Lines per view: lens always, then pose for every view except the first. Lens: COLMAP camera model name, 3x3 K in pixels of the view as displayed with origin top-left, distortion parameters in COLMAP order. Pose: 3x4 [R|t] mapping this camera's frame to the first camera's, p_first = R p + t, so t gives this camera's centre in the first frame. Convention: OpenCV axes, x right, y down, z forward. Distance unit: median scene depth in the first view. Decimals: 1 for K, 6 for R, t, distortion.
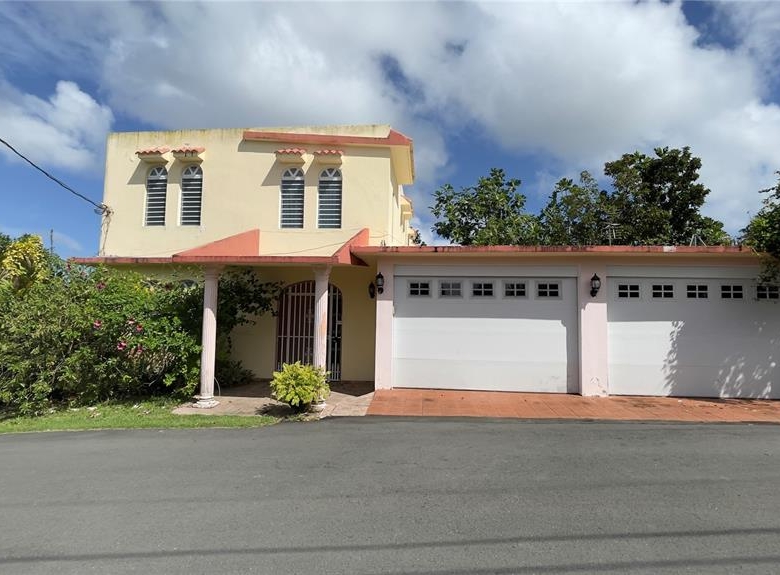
lens RADIAL K [[406.0, 0, 368.2], [0, 406.0, 291.5], [0, 0, 1]] dist [-0.003504, -0.002433]
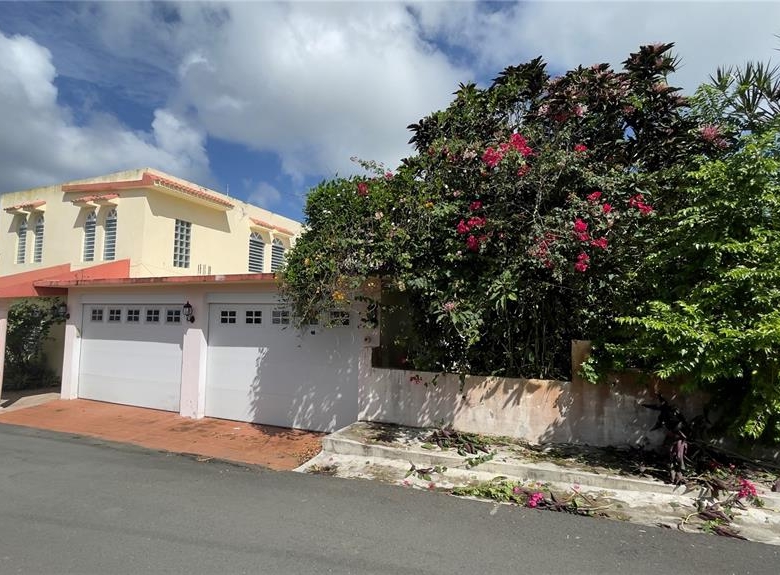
lens RADIAL K [[411.9, 0, 396.7], [0, 411.9, 284.2], [0, 0, 1]] dist [-0.002489, -0.000398]
pose [[0.955009, -0.027520, -0.295298, 1.344351], [0.022338, 0.999532, -0.020909, -0.052161], [0.295735, 0.013372, 0.955176, 0.122153]]
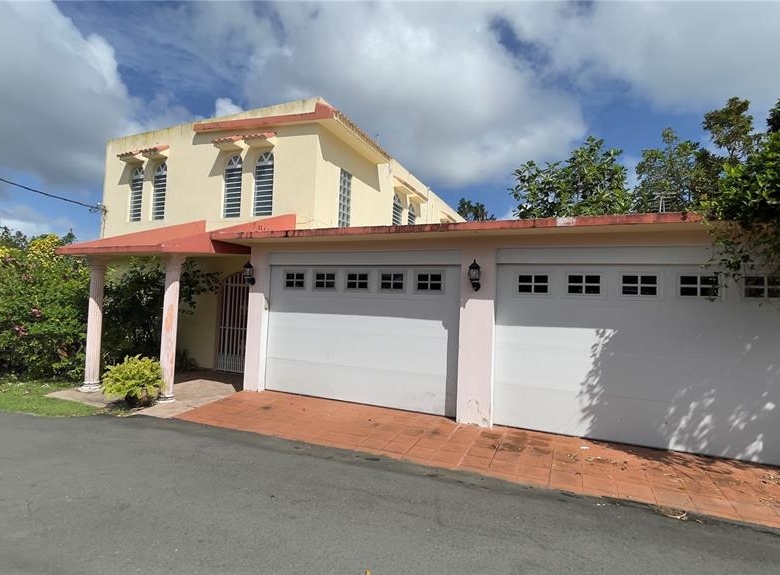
lens RADIAL K [[401.3, 0, 394.3], [0, 401.3, 290.3], [0, 0, 1]] dist [-0.006420, -0.000624]
pose [[0.951080, 0.010275, -0.308773, 0.618283], [-0.003764, 0.999758, 0.021675, -0.003632], [0.308921, -0.019453, 0.950889, 0.248984]]
